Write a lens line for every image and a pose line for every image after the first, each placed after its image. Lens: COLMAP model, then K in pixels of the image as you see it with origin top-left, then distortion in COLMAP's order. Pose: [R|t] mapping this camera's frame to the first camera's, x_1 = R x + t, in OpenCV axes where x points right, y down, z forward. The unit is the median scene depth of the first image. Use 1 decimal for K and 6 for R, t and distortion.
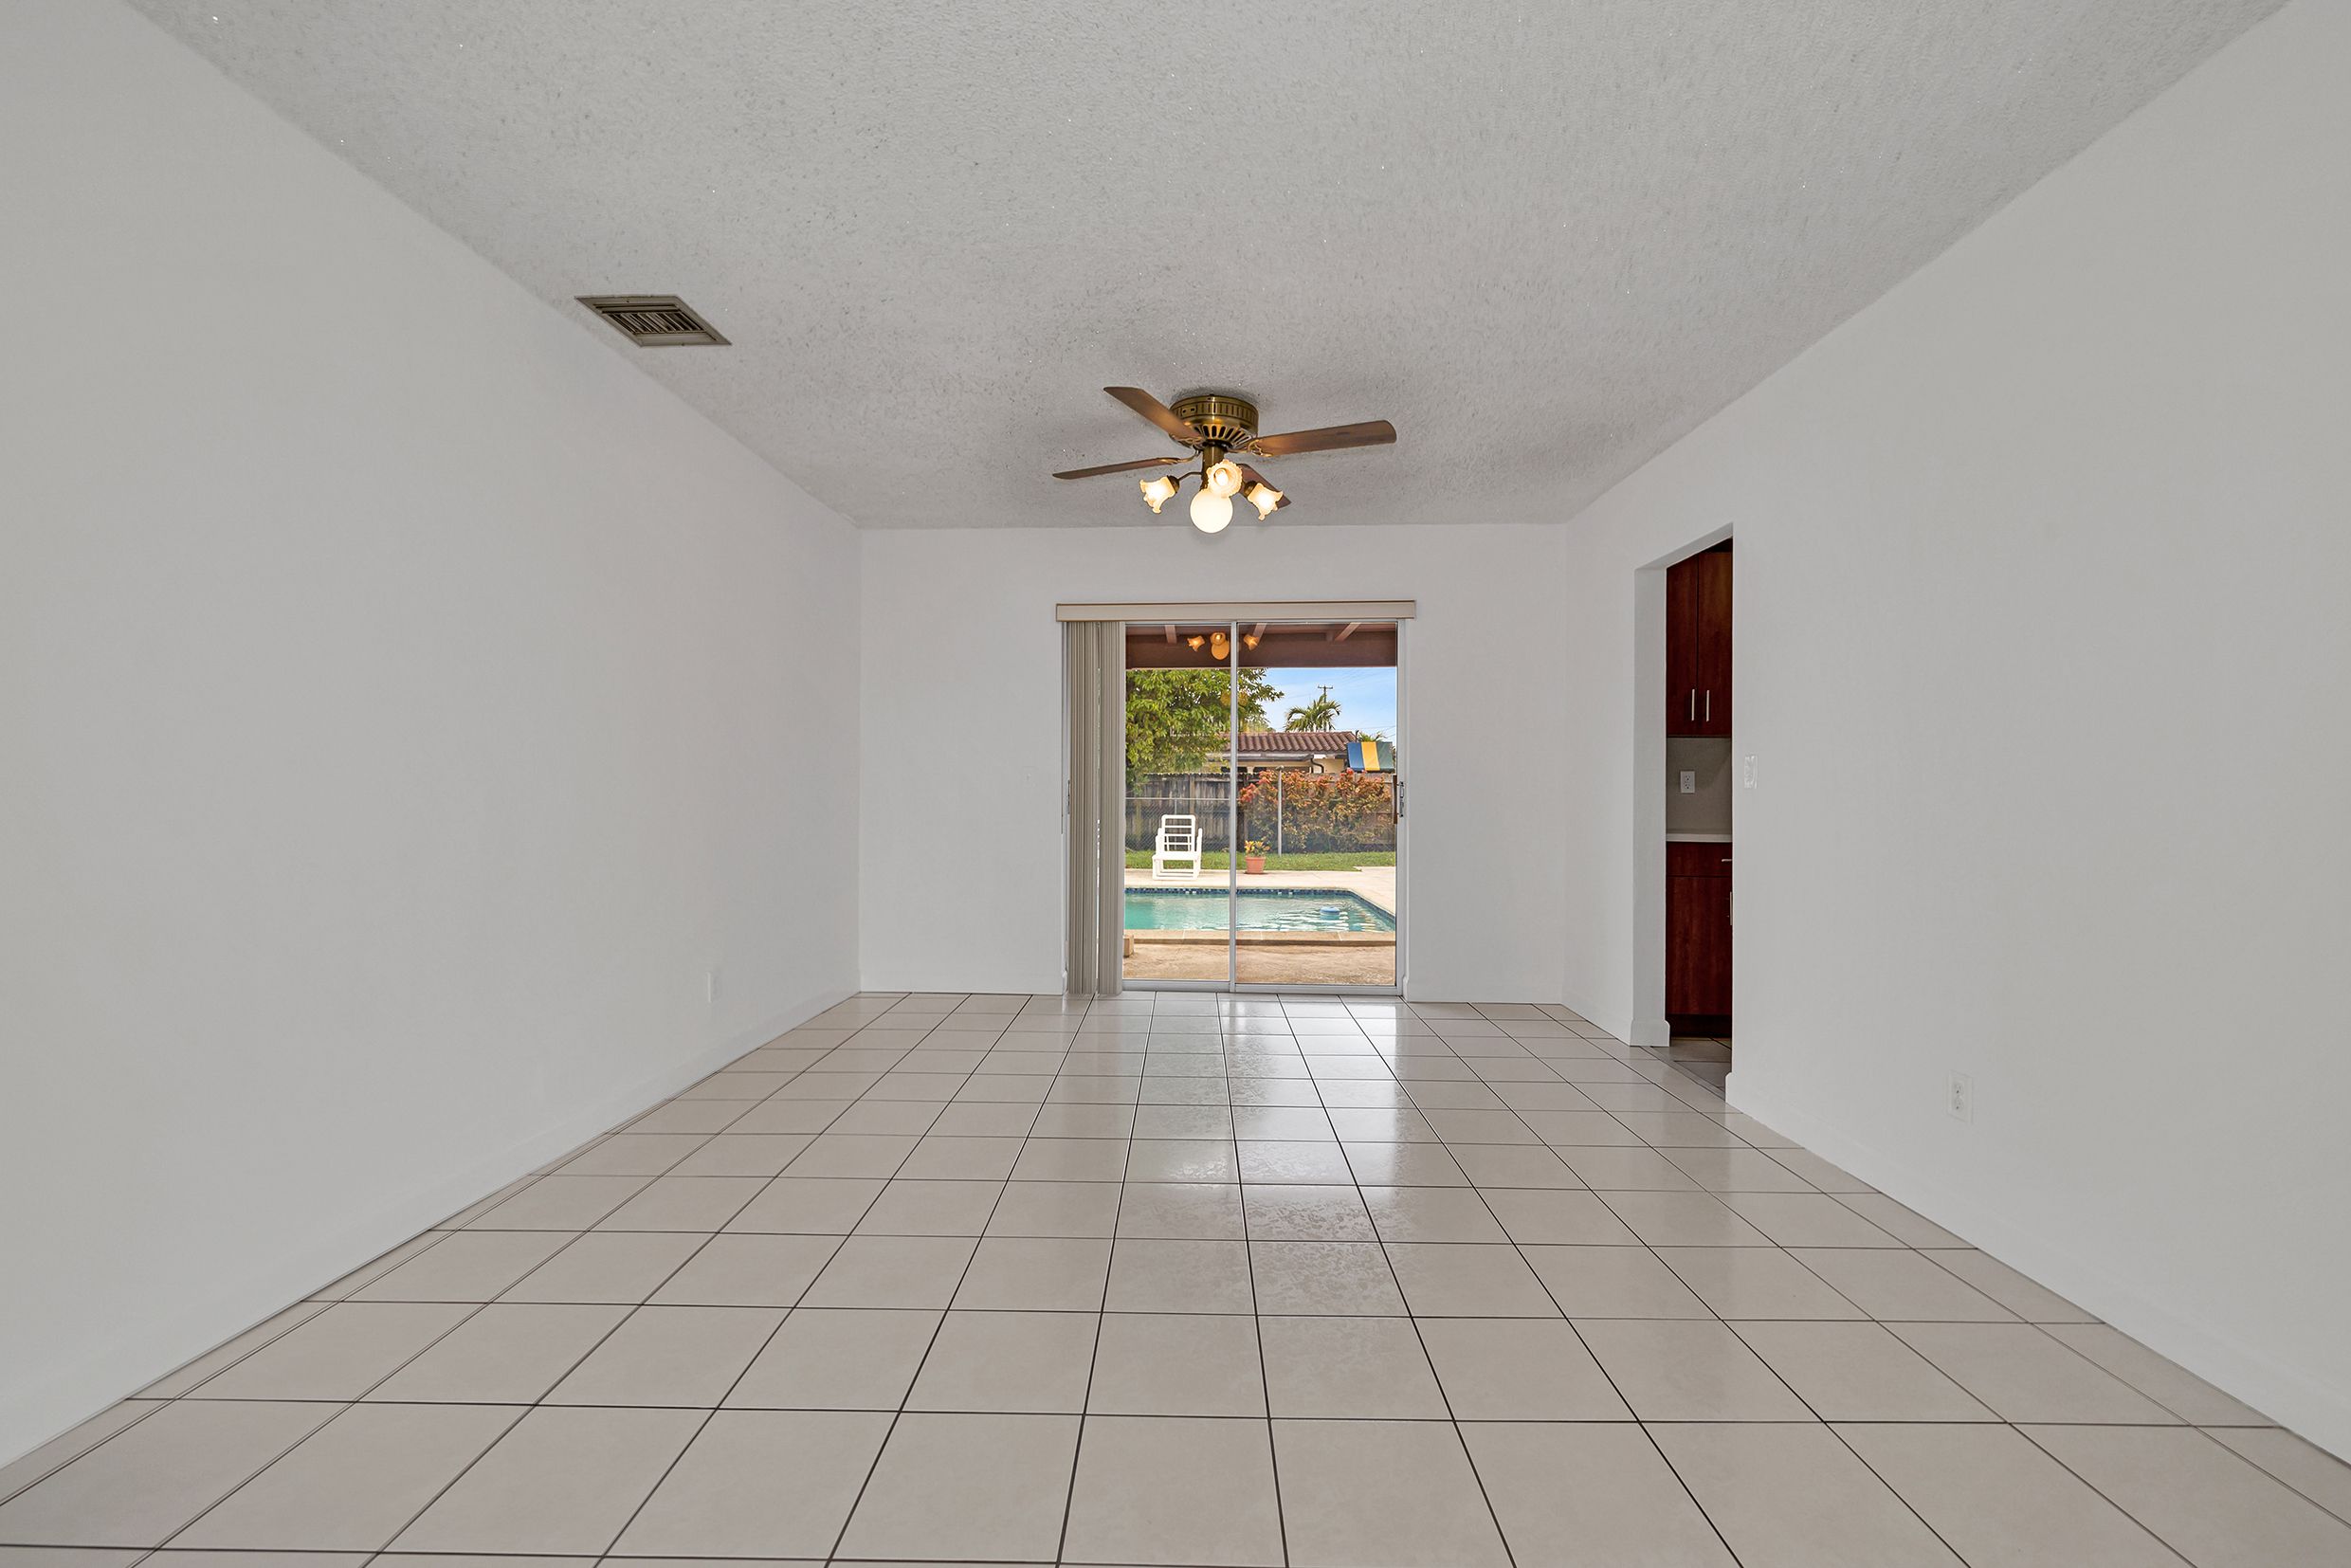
lens RADIAL K [[951.0, 0, 1186.2], [0, 951.0, 784.1], [0, 0, 1]] dist [-0.003787, 0.000449]
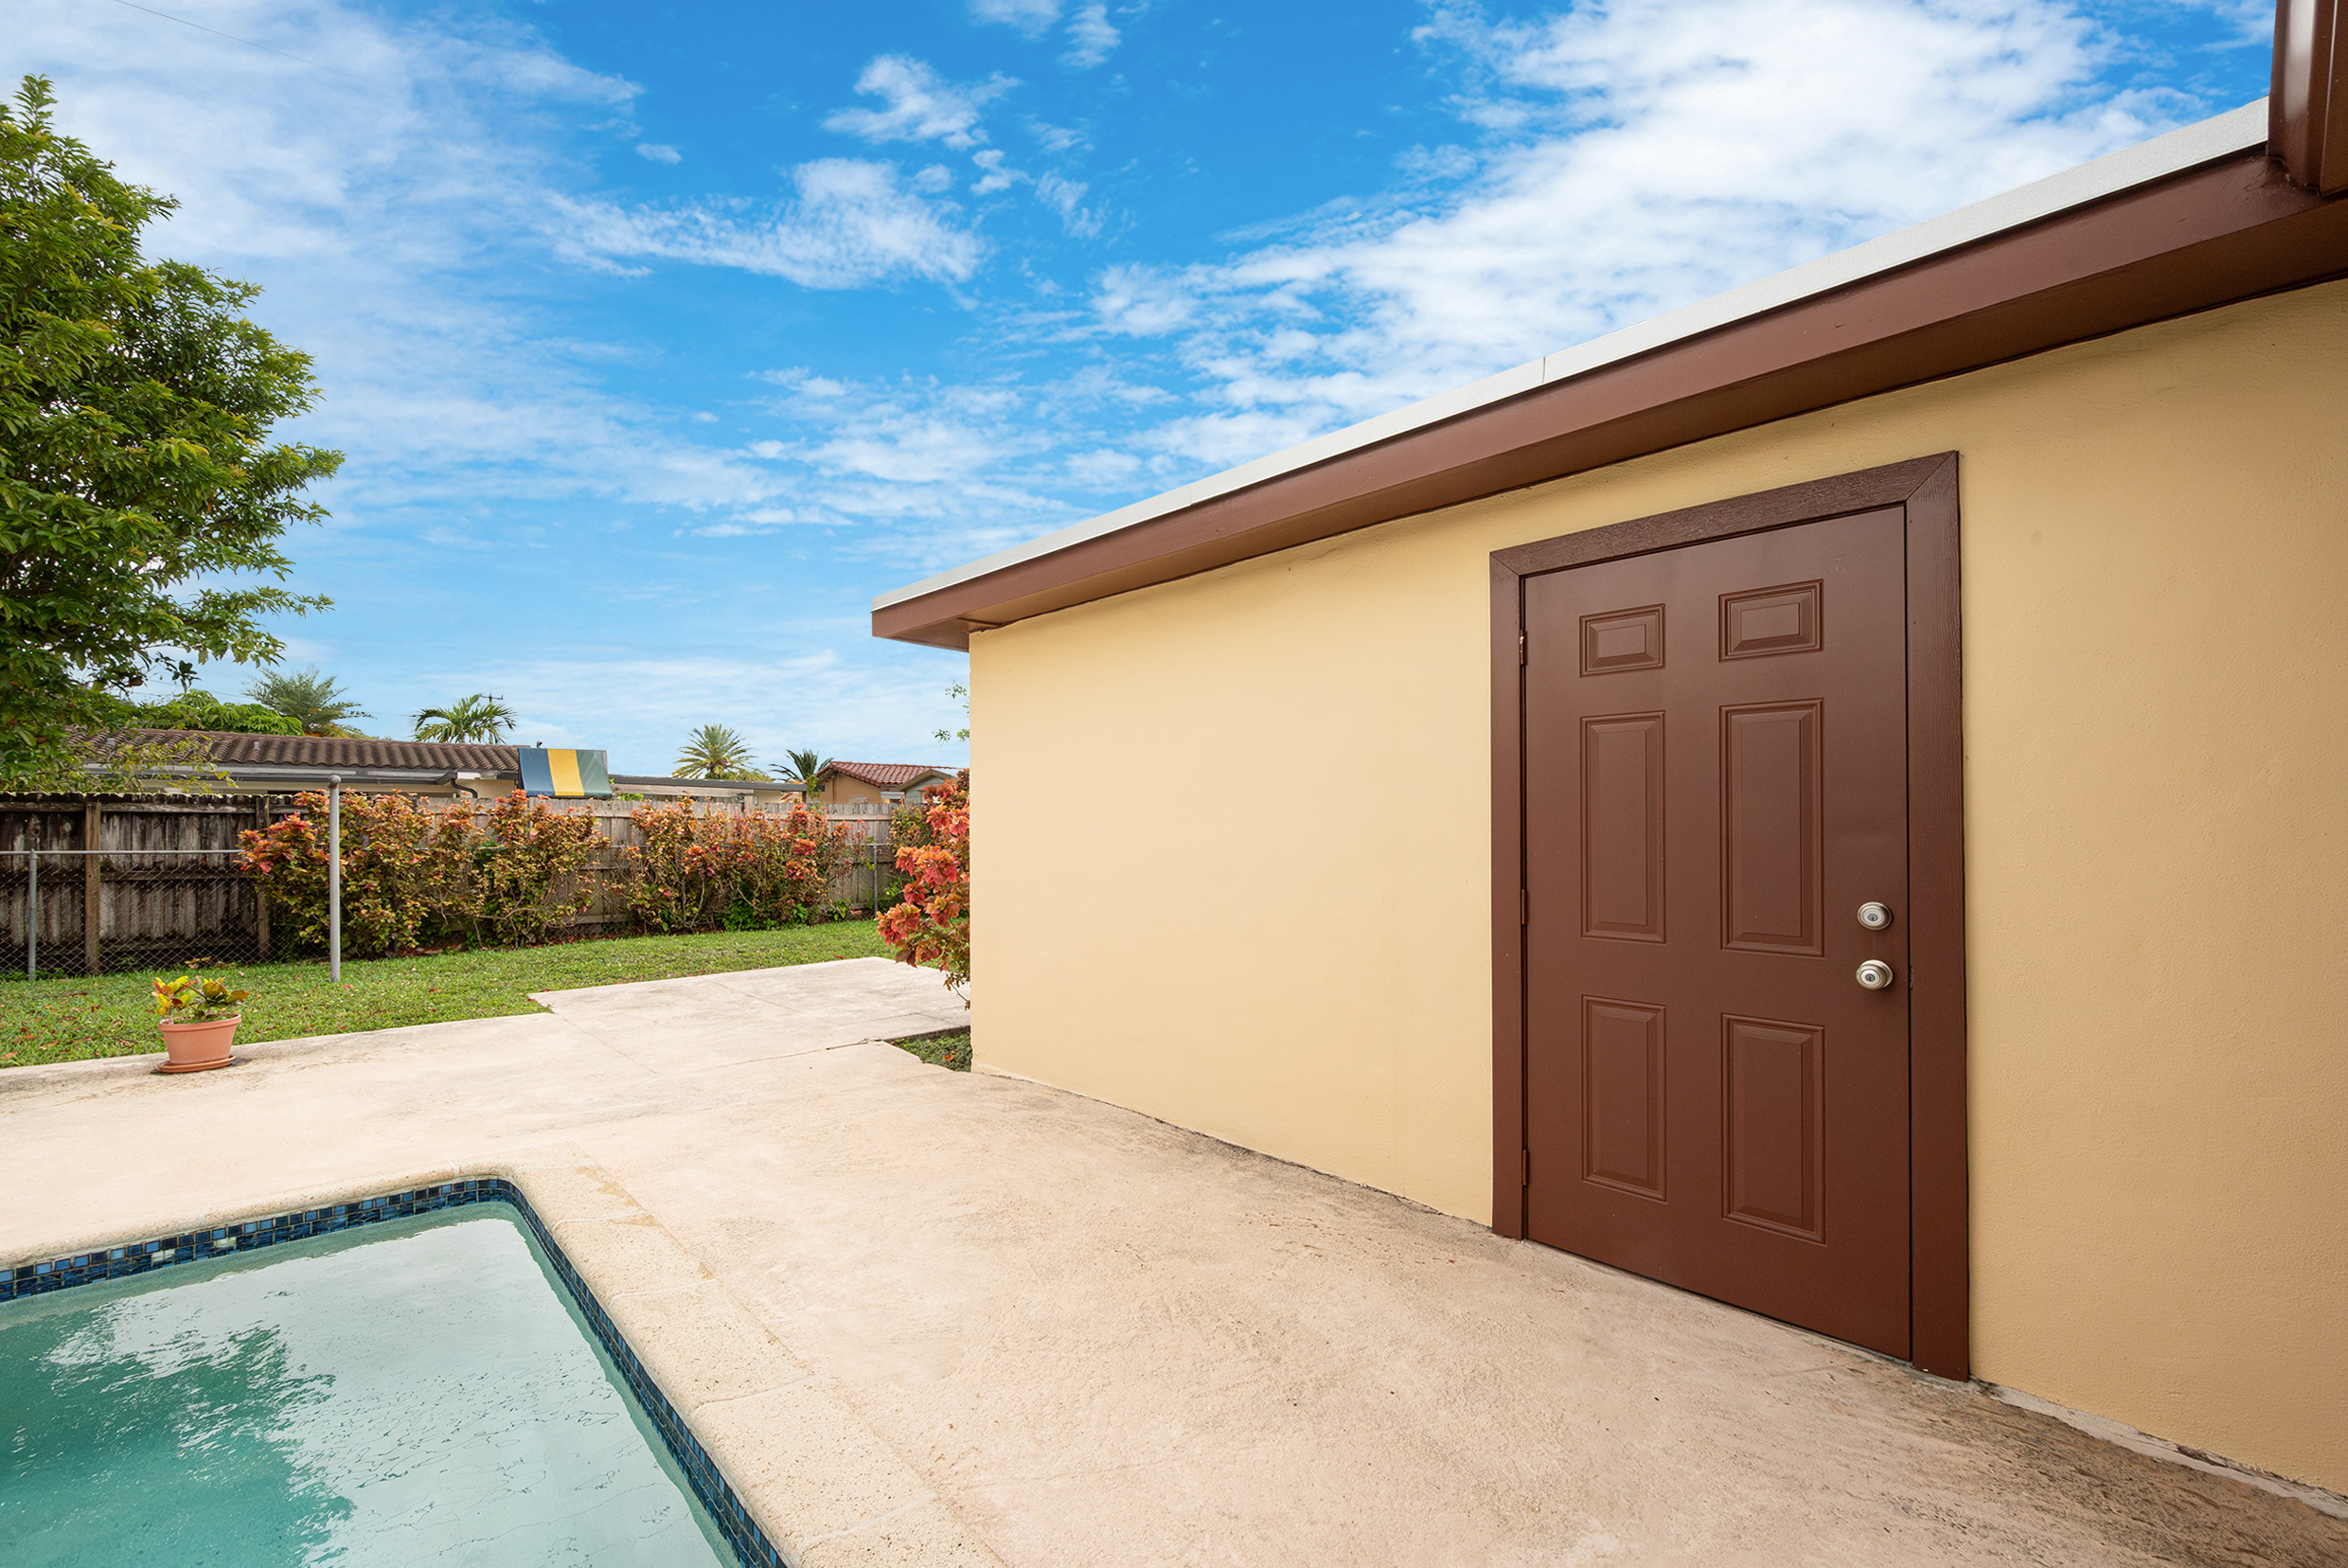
lens RADIAL K [[949.8, 0, 1164.6], [0, 949.8, 827.7], [0, 0, 1]] dist [-0.003787, 0.000449]
pose [[0.724957, -0.002066, 0.688791, 0.265547], [-0.001527, 0.999988, 0.004607, 0.008087], [-0.688792, -0.004392, 0.724946, 1.455860]]
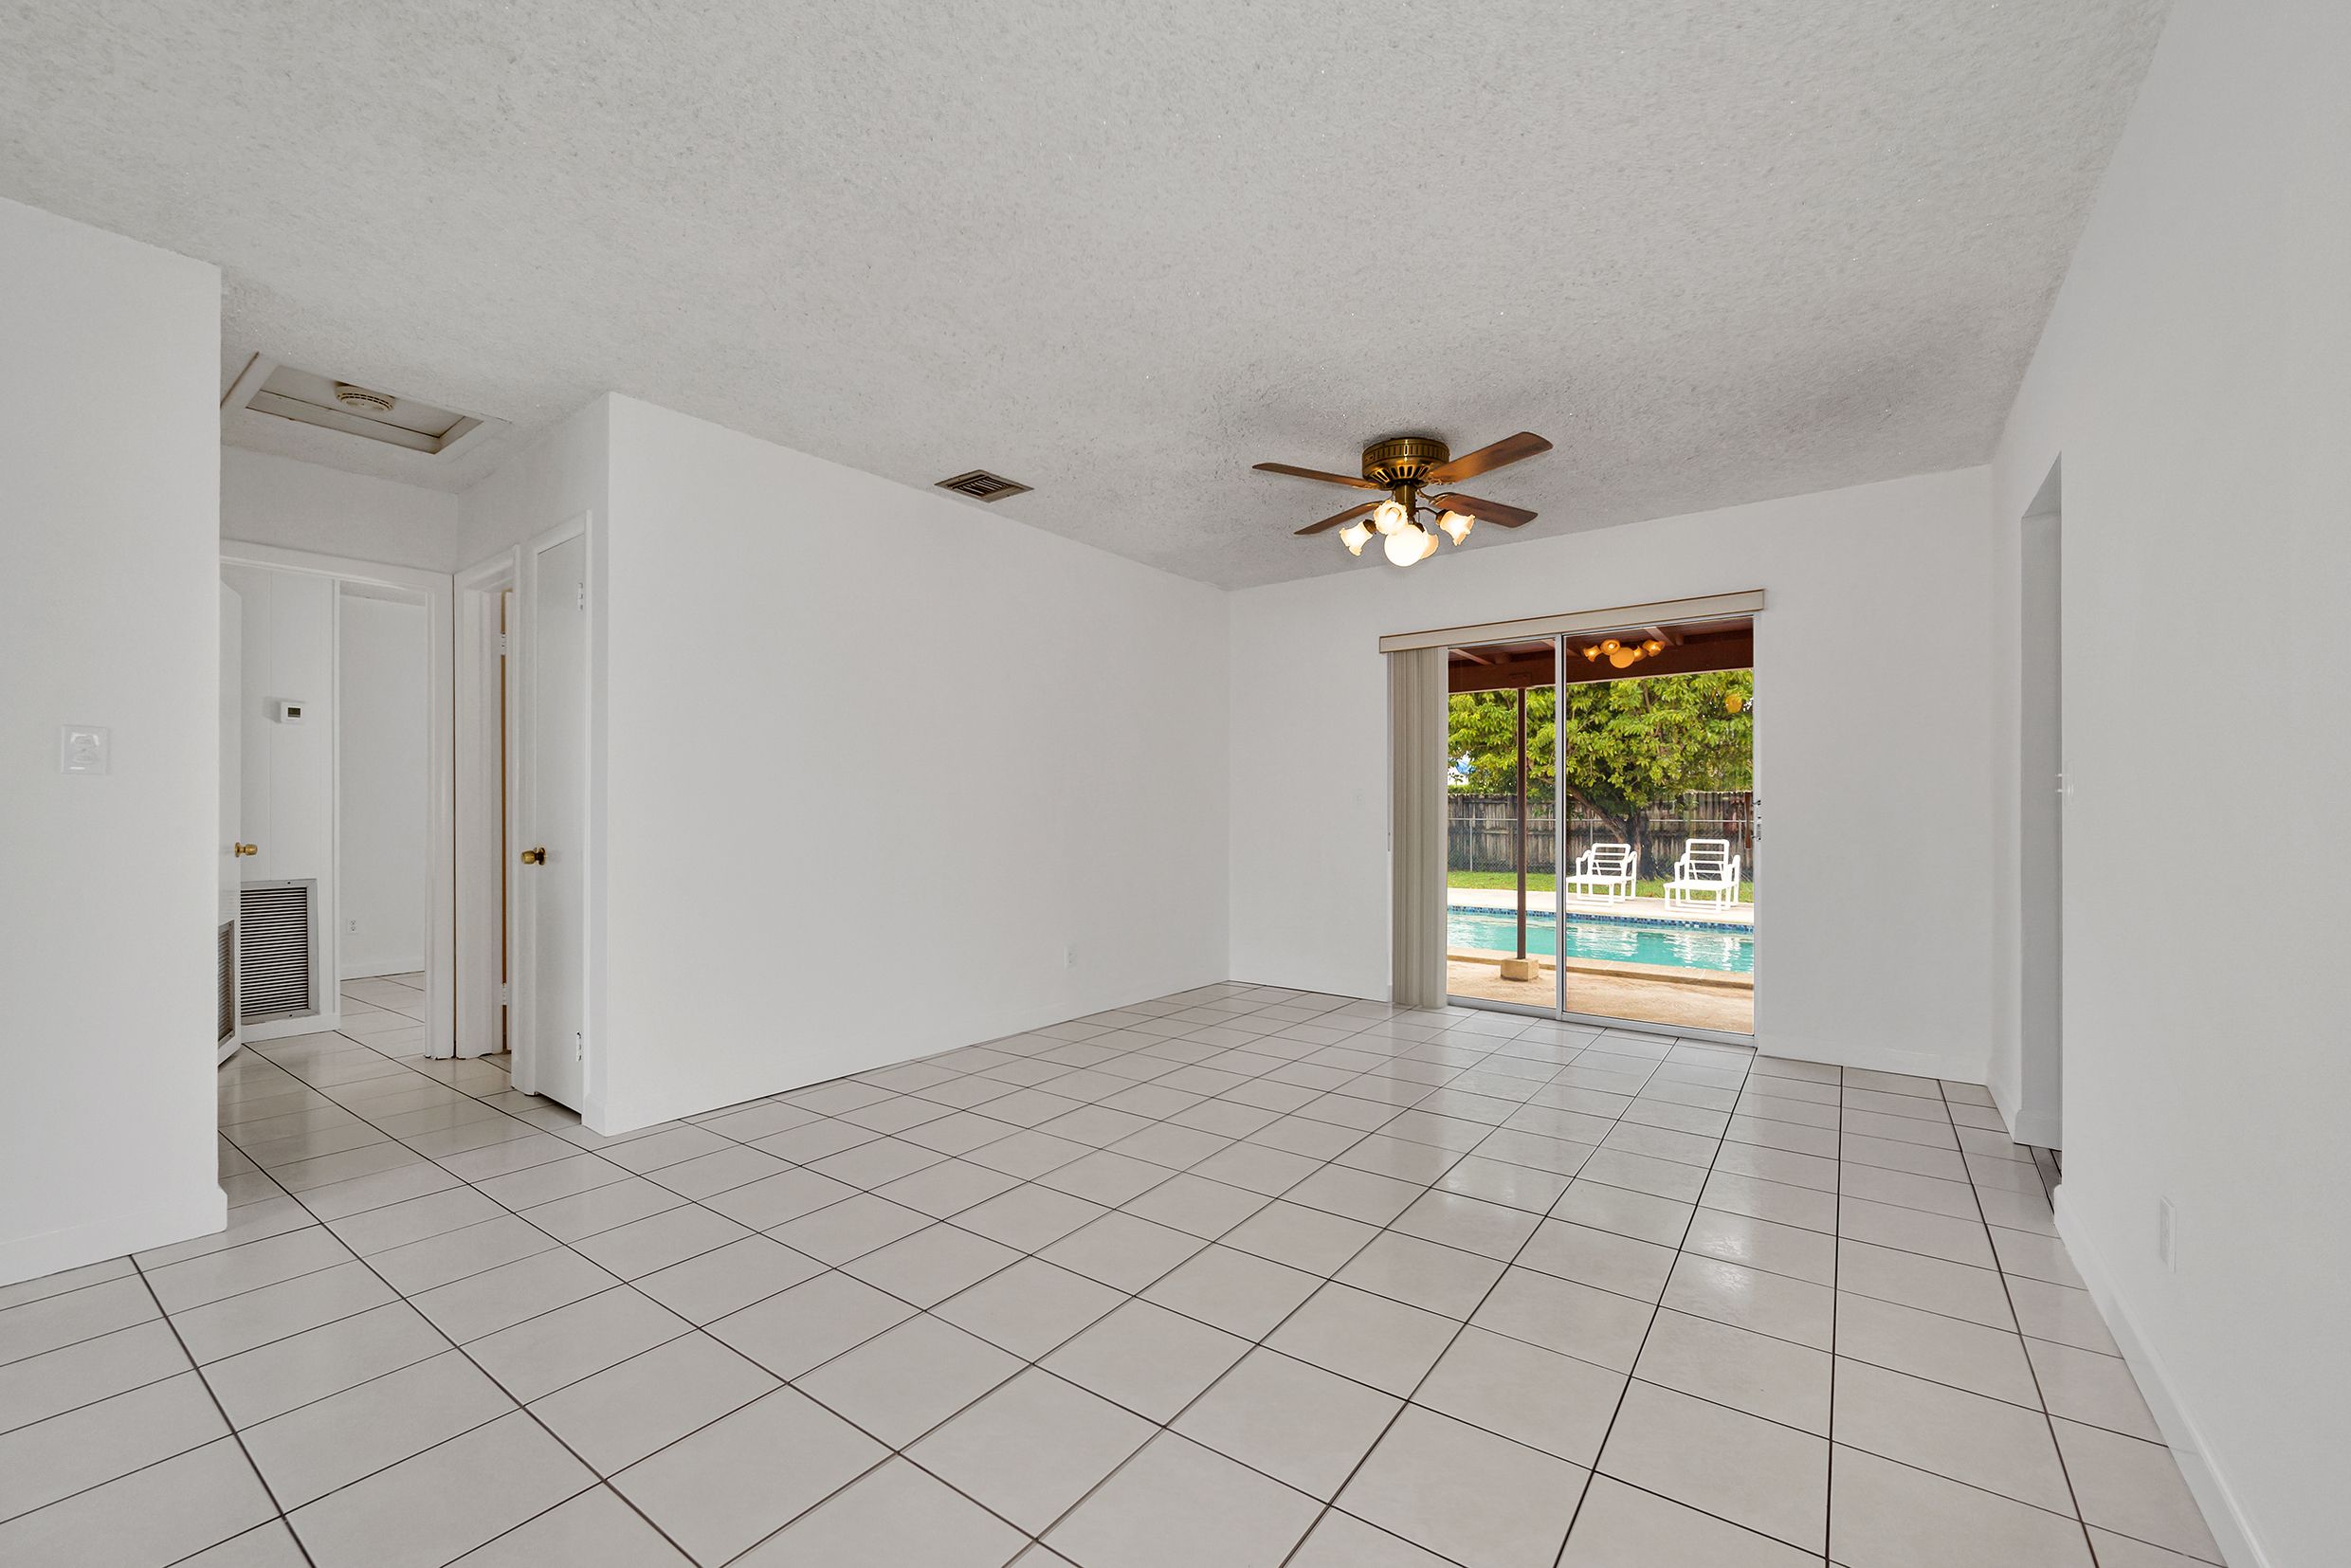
lens RADIAL K [[951.0, 0, 1182.2], [0, 951.0, 803.3], [0, 0, 1]] dist [-0.003787, 0.000449]
pose [[0.818840, -0.005933, -0.573991, 0.290948], [0.004449, 0.999982, -0.003990, 0.001664], [0.574004, 0.000713, 0.818852, -0.006512]]
